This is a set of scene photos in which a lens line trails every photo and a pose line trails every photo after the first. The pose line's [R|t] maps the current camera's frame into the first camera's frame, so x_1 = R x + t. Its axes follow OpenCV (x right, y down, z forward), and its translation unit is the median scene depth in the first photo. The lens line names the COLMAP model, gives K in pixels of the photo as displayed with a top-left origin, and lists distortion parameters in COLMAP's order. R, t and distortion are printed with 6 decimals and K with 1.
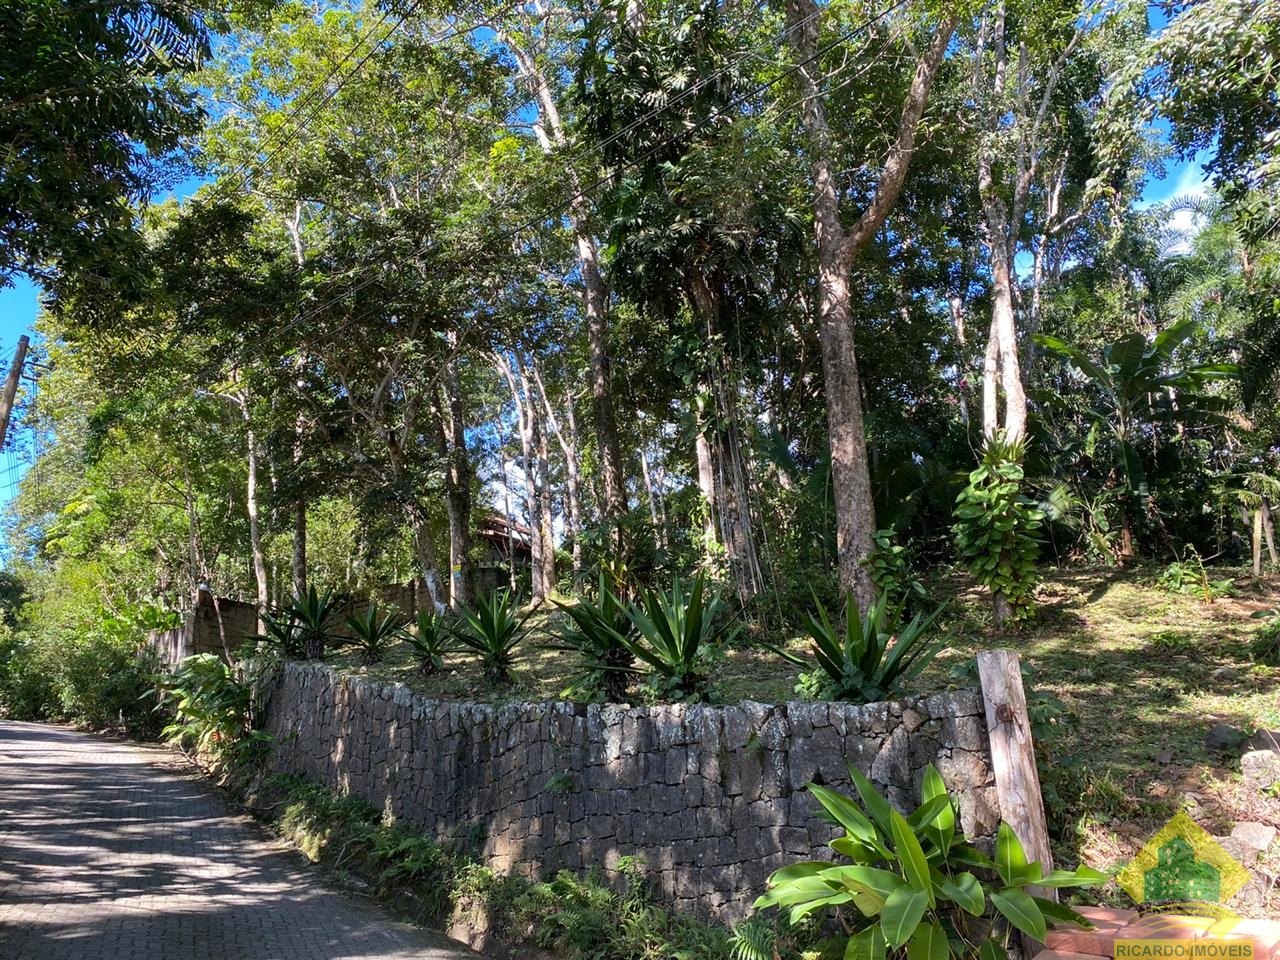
lens RADIAL K [[976.3, 0, 632.2], [0, 976.3, 479.6], [0, 0, 1]] dist [0.032732, -0.022101]
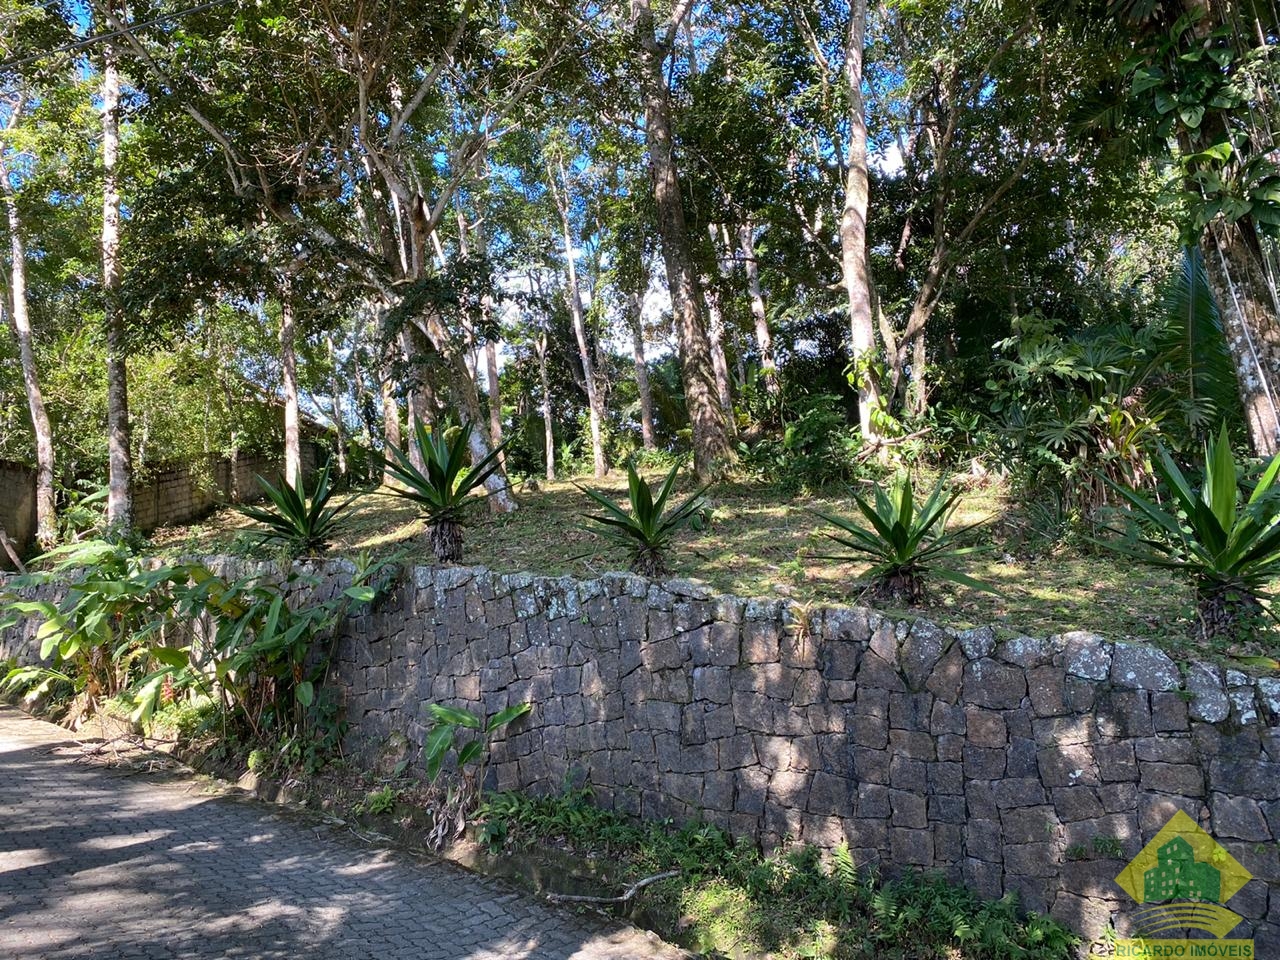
lens RADIAL K [[976.3, 0, 632.2], [0, 976.3, 479.6], [0, 0, 1]] dist [0.032732, -0.022101]
pose [[0.942263, 0.058458, 0.329733, -0.366041], [-0.088995, 0.992951, 0.078279, 0.080752], [-0.322833, -0.103104, 0.940823, 0.426544]]
